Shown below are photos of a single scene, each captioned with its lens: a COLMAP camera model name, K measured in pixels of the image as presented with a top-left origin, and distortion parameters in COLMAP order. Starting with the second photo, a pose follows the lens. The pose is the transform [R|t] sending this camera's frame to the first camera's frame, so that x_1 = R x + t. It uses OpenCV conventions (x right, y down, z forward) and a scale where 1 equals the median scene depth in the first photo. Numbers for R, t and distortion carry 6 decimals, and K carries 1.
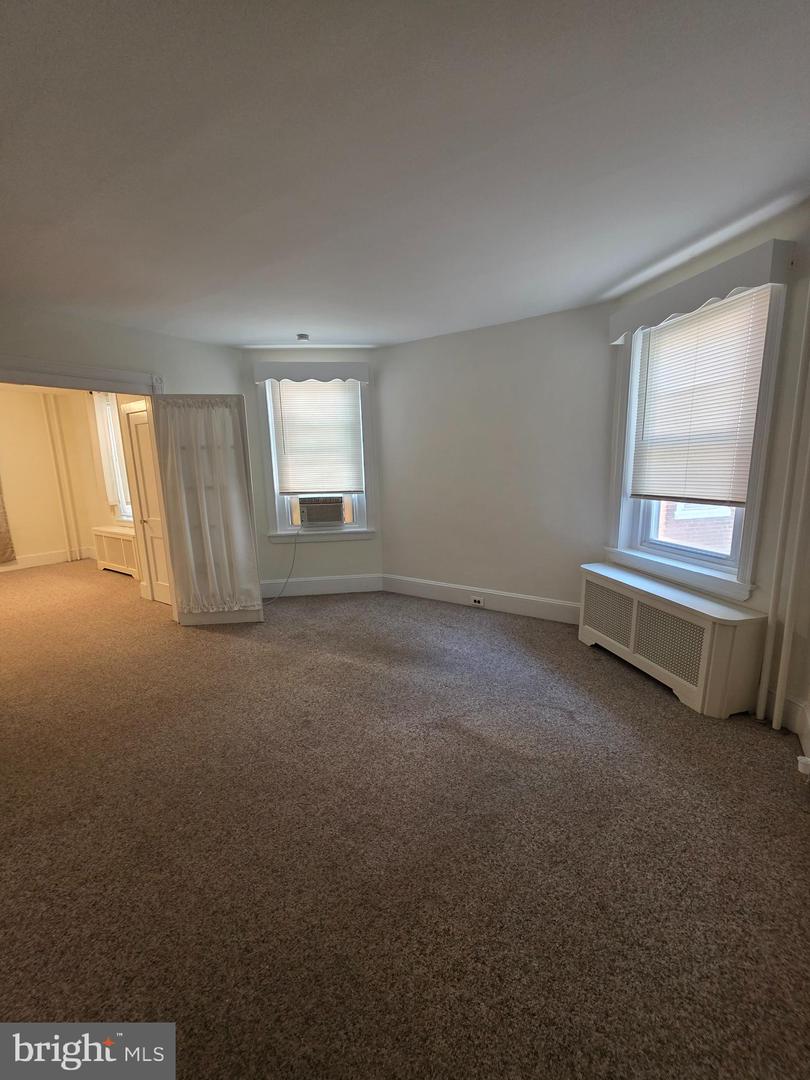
lens RADIAL K [[431.3, 0, 405.2], [0, 431.3, 543.9], [0, 0, 1]] dist [0.001675, 0.000520]
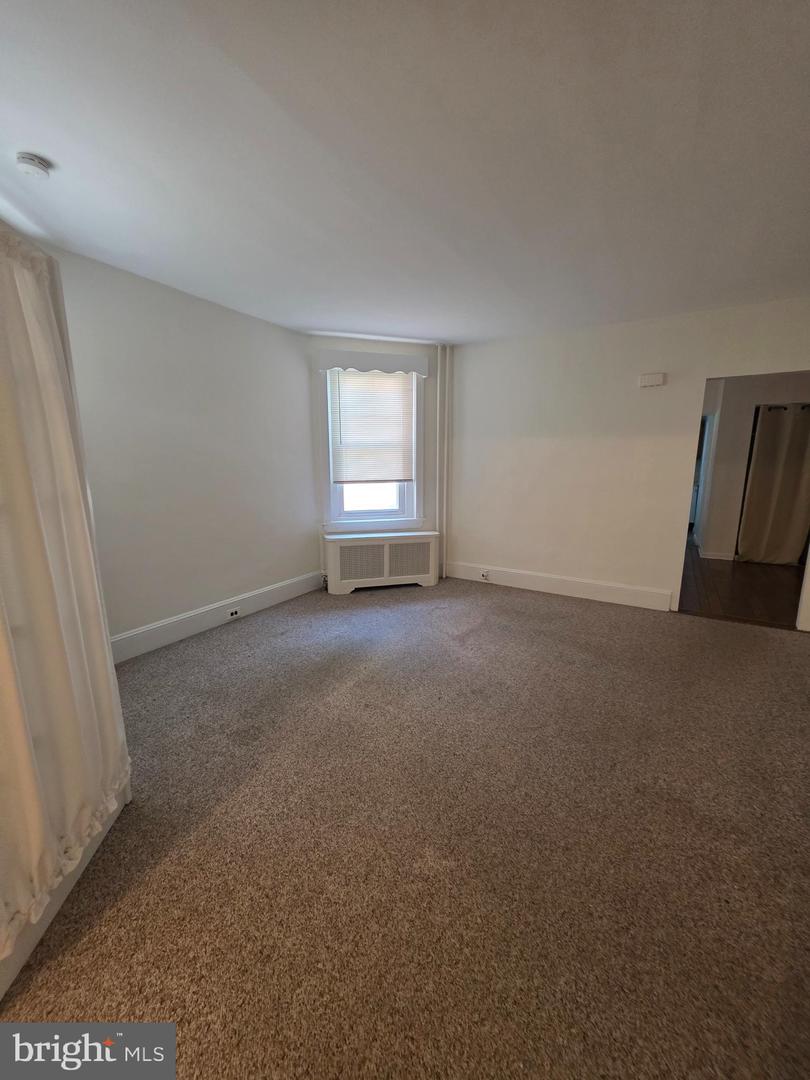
lens RADIAL K [[431.3, 0, 407.9], [0, 431.3, 541.4], [0, 0, 1]] dist [0.001675, 0.000520]
pose [[-0.057679, -0.161480, 0.985189, -0.801773], [0.189132, 0.967194, 0.169603, -0.104339], [-0.980256, 0.196114, -0.025246, 0.741484]]
